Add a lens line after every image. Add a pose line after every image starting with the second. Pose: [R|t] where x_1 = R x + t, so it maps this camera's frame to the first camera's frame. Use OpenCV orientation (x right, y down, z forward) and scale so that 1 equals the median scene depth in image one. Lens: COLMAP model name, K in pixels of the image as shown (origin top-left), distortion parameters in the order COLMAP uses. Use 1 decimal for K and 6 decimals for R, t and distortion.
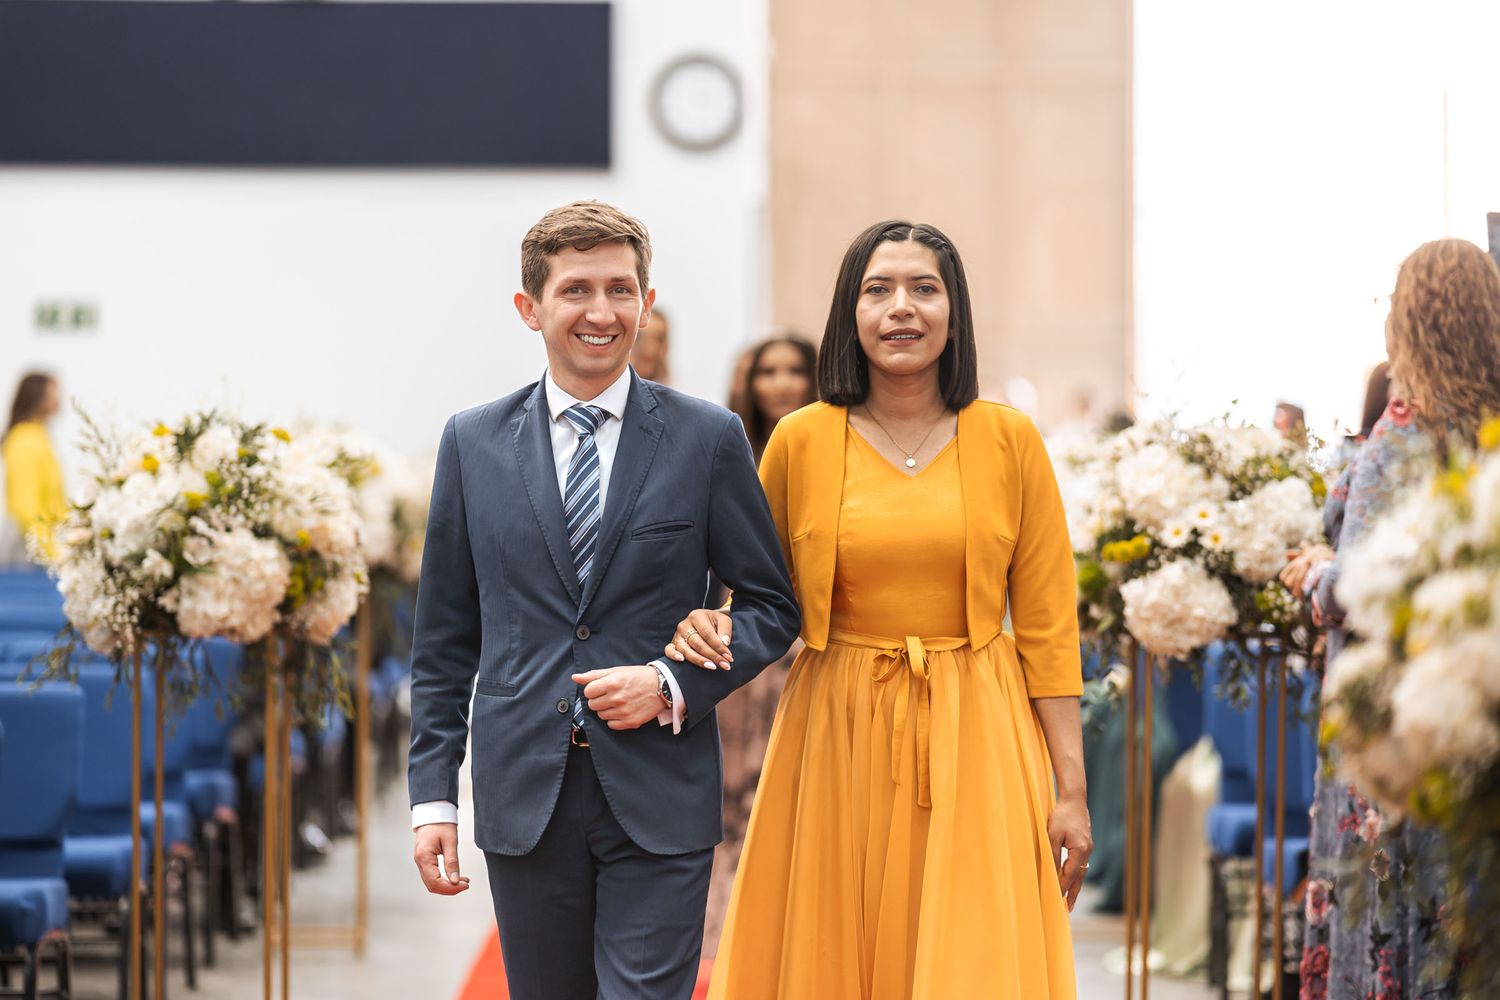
lens RADIAL K [[3829.4, 0, 743.2], [0, 3829.4, 533.7], [0, 0, 1]] dist [0.162157, 0.000000]
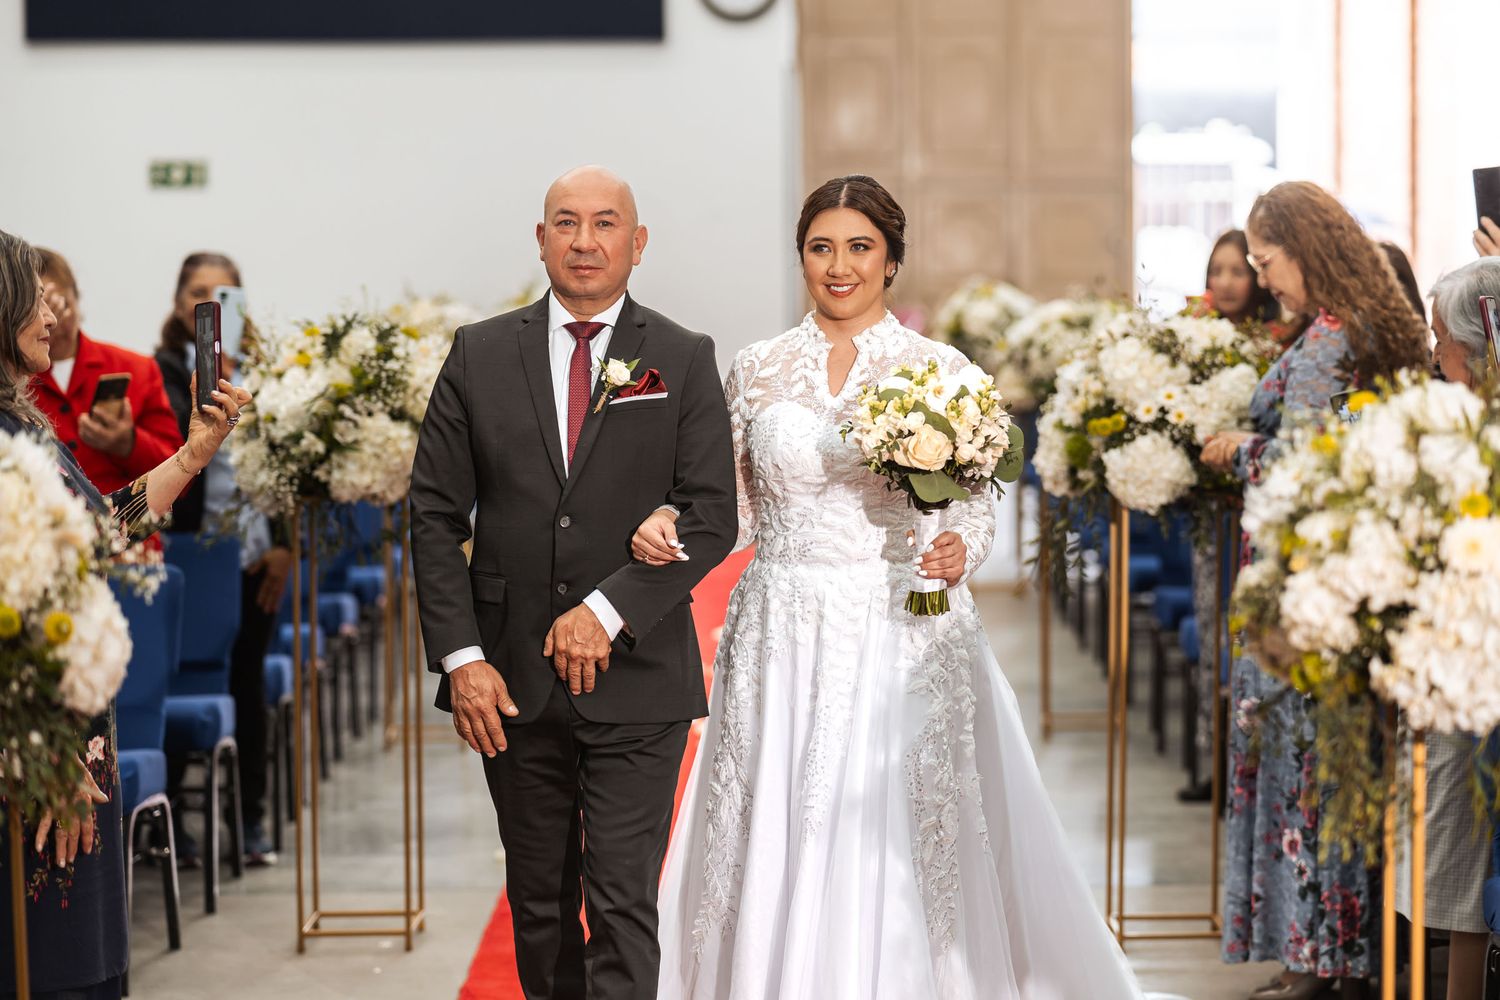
lens RADIAL K [[3829.4, 0, 801.0], [0, 3829.4, 536.9], [0, 0, 1]] dist [0.162157, 0.000000]
pose [[0.999899, -0.010654, 0.009454, -0.009400], [0.009962, 0.997461, 0.070516, -0.046675], [-0.010182, -0.070415, 0.997466, -0.217595]]
